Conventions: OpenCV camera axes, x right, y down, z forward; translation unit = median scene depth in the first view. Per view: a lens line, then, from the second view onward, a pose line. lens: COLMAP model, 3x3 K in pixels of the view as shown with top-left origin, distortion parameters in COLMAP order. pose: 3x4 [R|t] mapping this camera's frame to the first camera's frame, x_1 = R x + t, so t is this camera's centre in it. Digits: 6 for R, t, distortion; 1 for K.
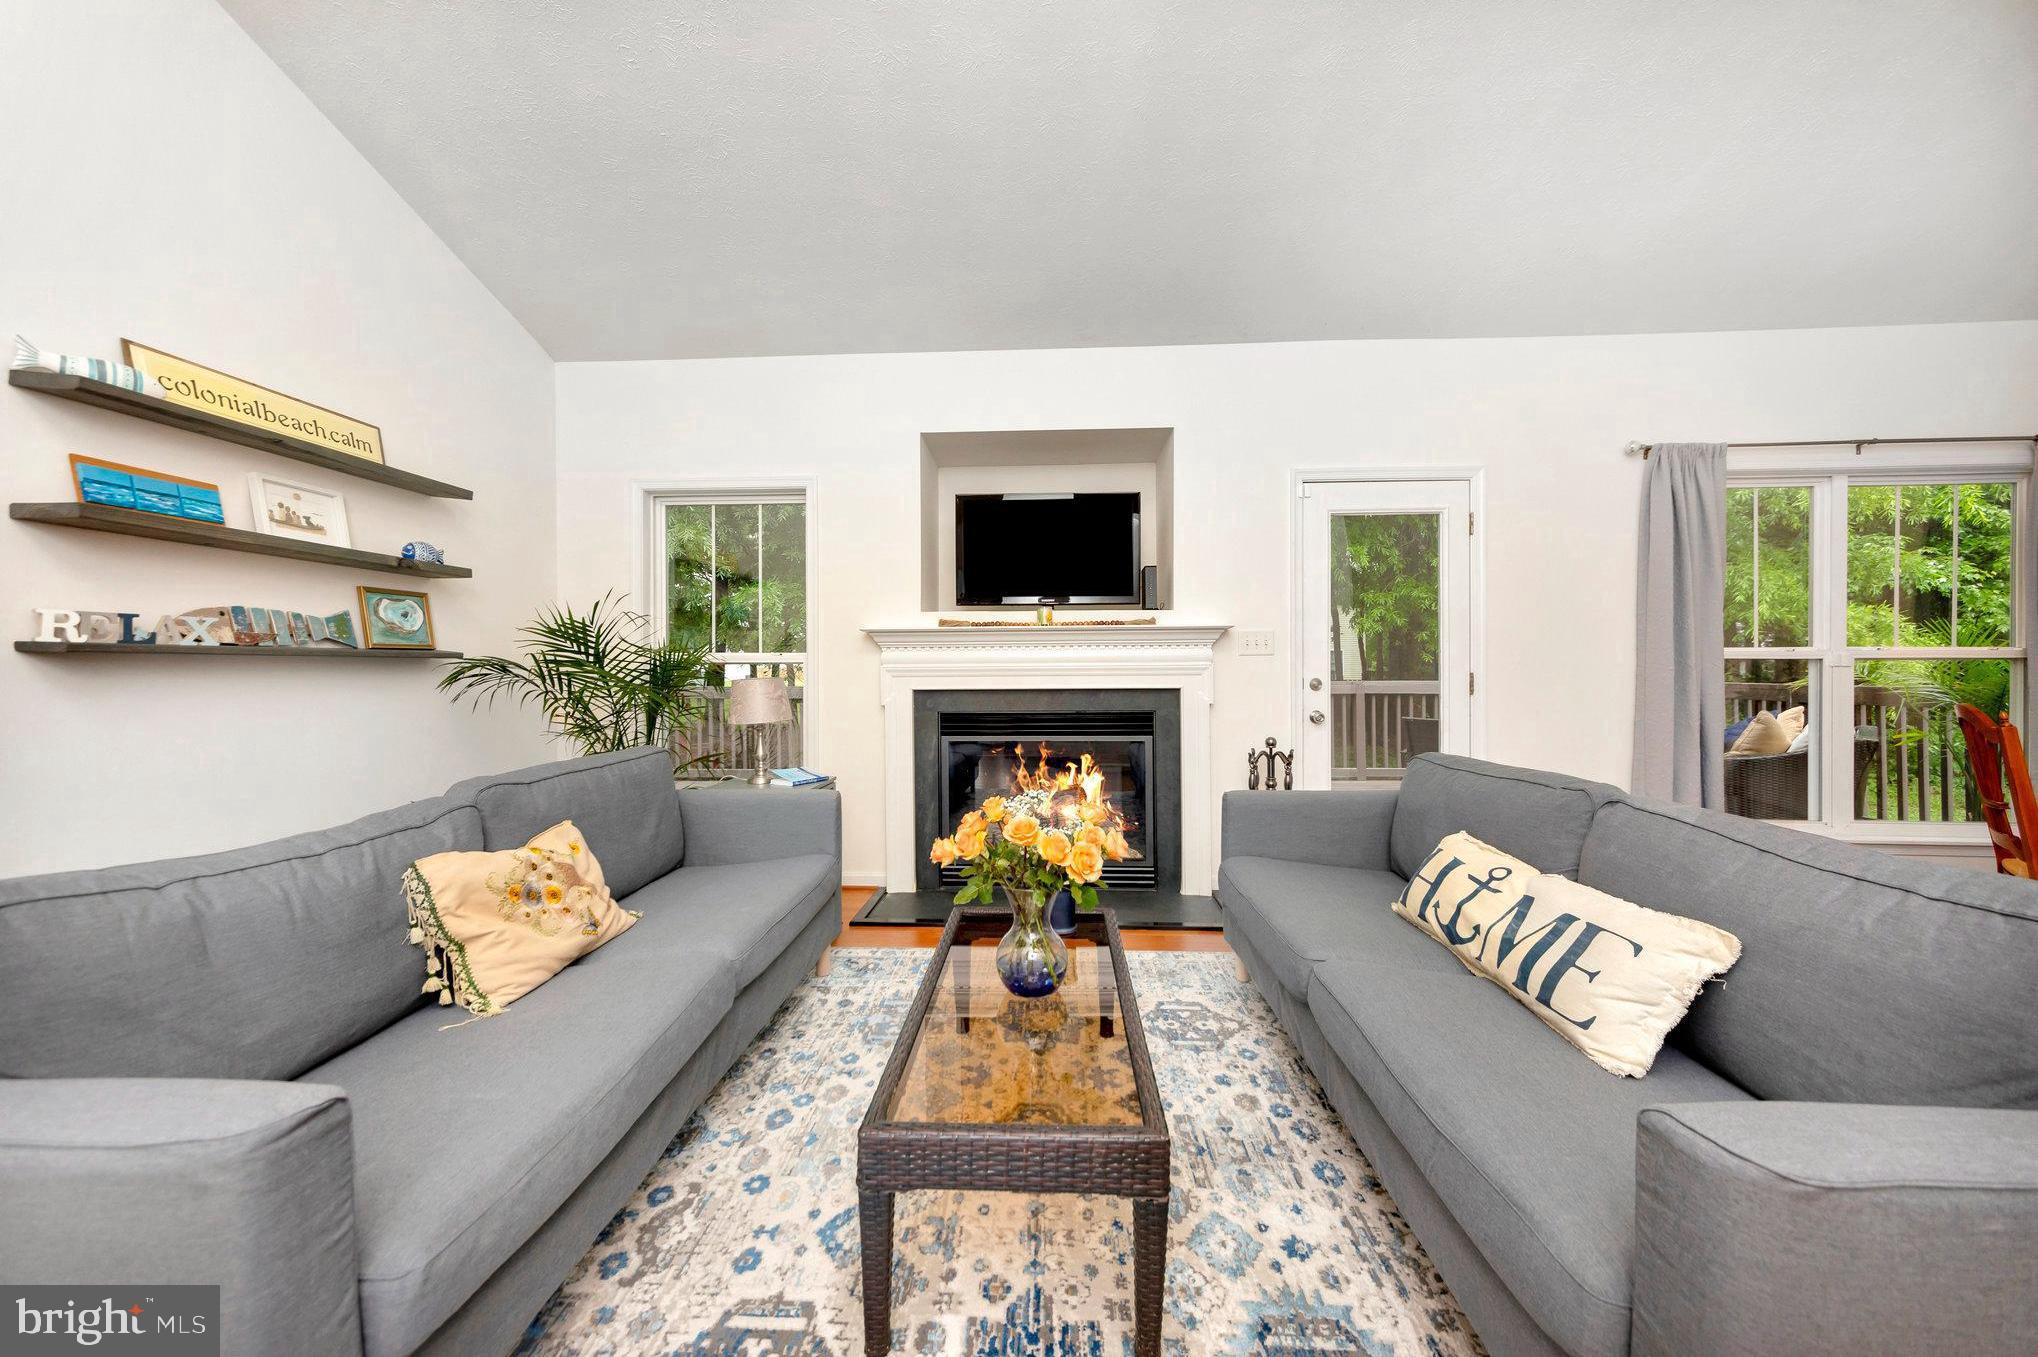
lens RADIAL K [[717.5, 0, 1019.0], [0, 717.5, 678.5], [0, 0, 1]] dist [0.000631, 0.000000]
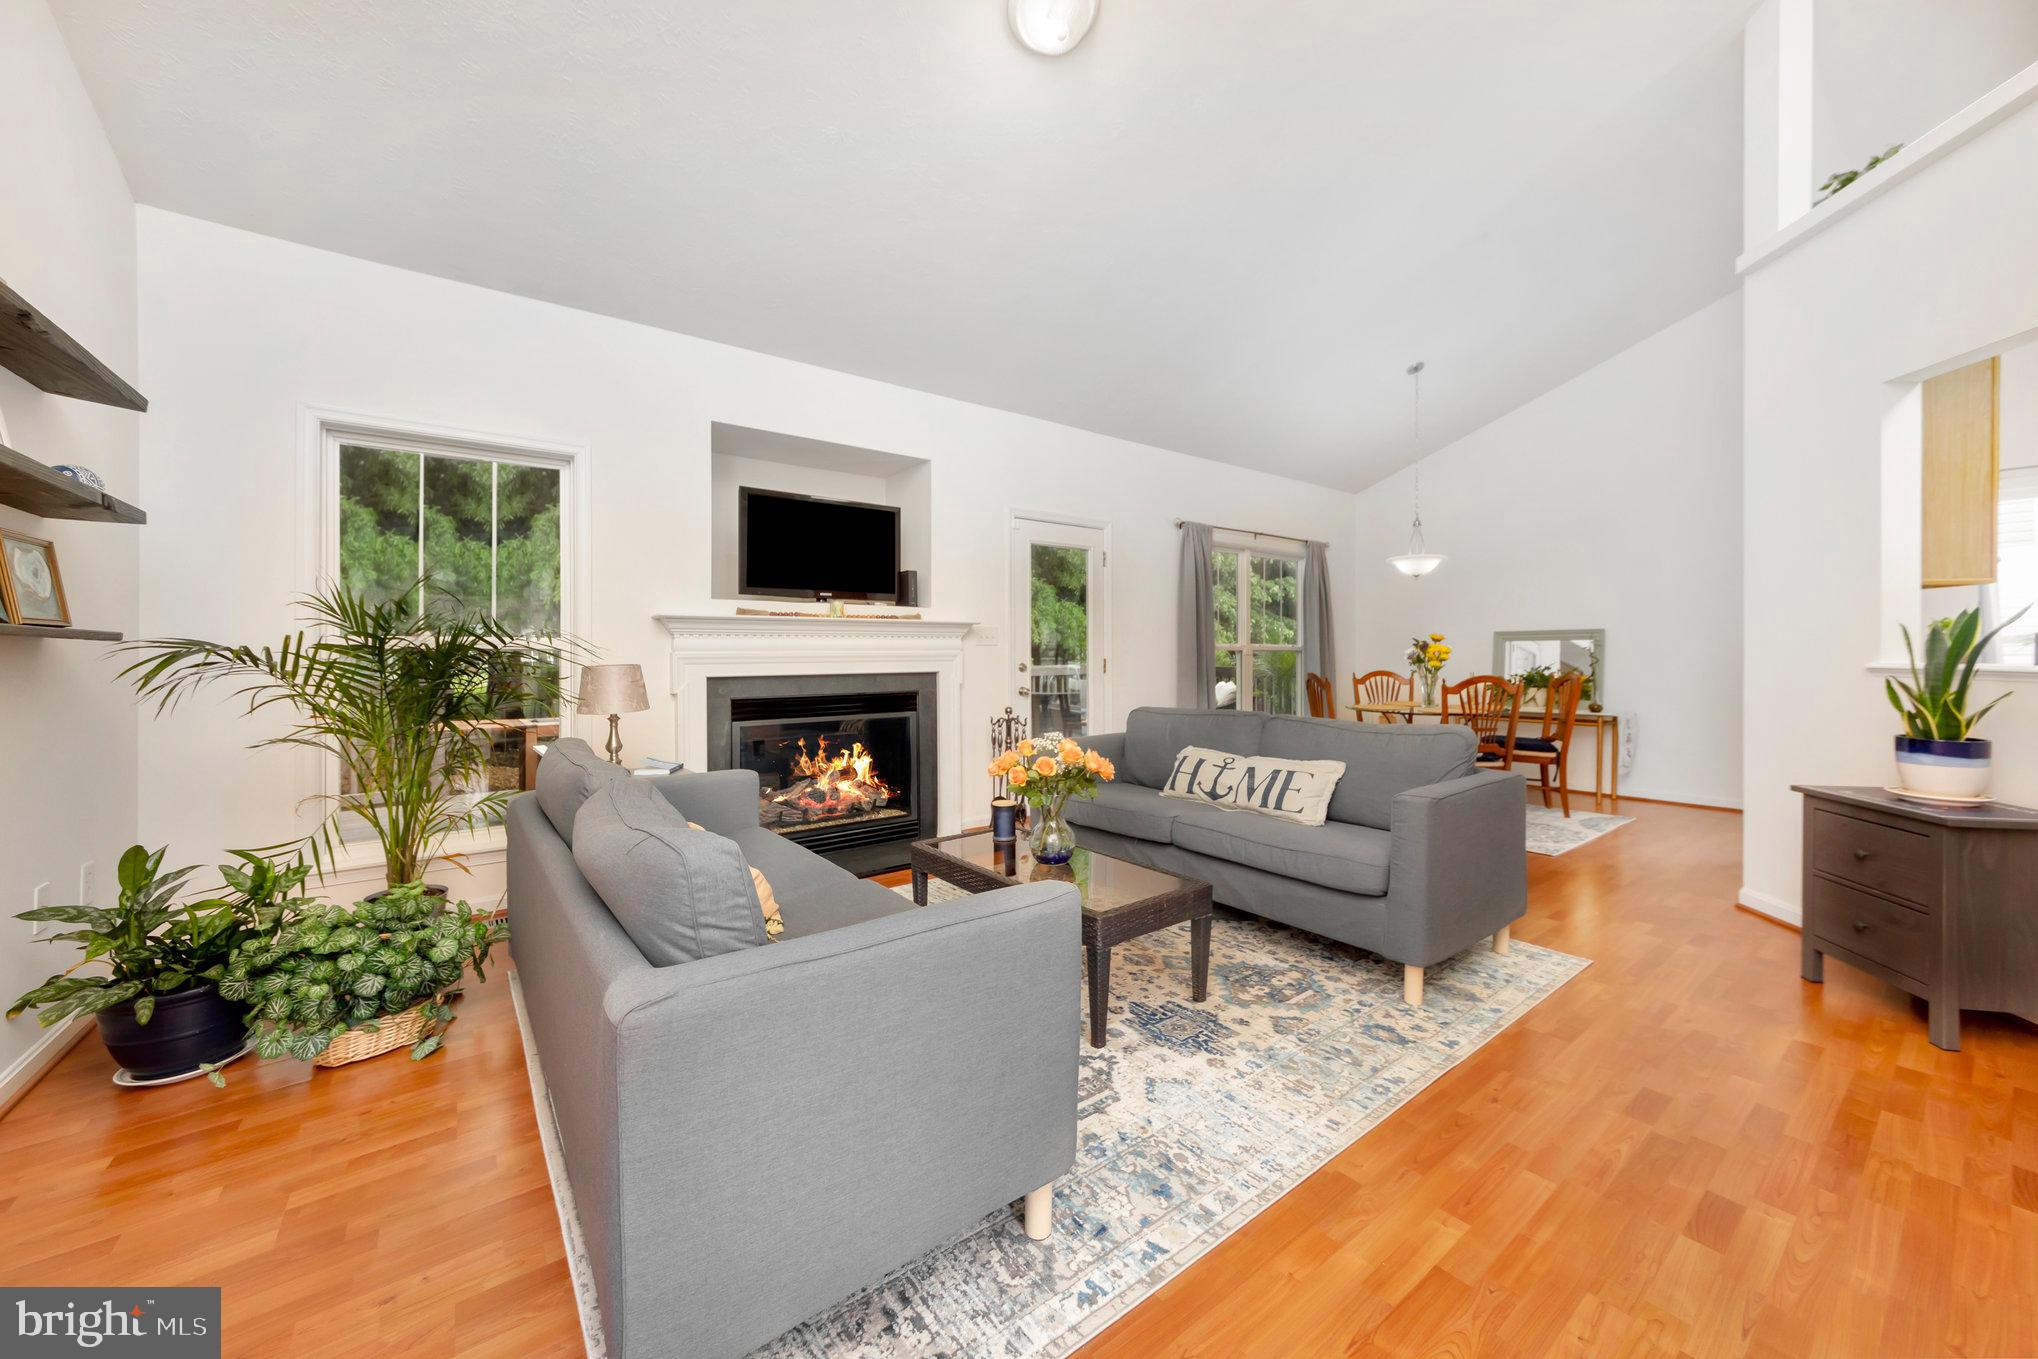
lens RADIAL K [[755.2, 0, 1019.1], [0, 755.2, 675.6], [0, 0, 1]] dist [0.000283, -0.000028]
pose [[0.767464, -0.016448, 0.640882, -0.508237], [0.011017, 0.999862, 0.012468, 0.005624], [-0.640998, -0.002508, 0.767539, -0.093344]]
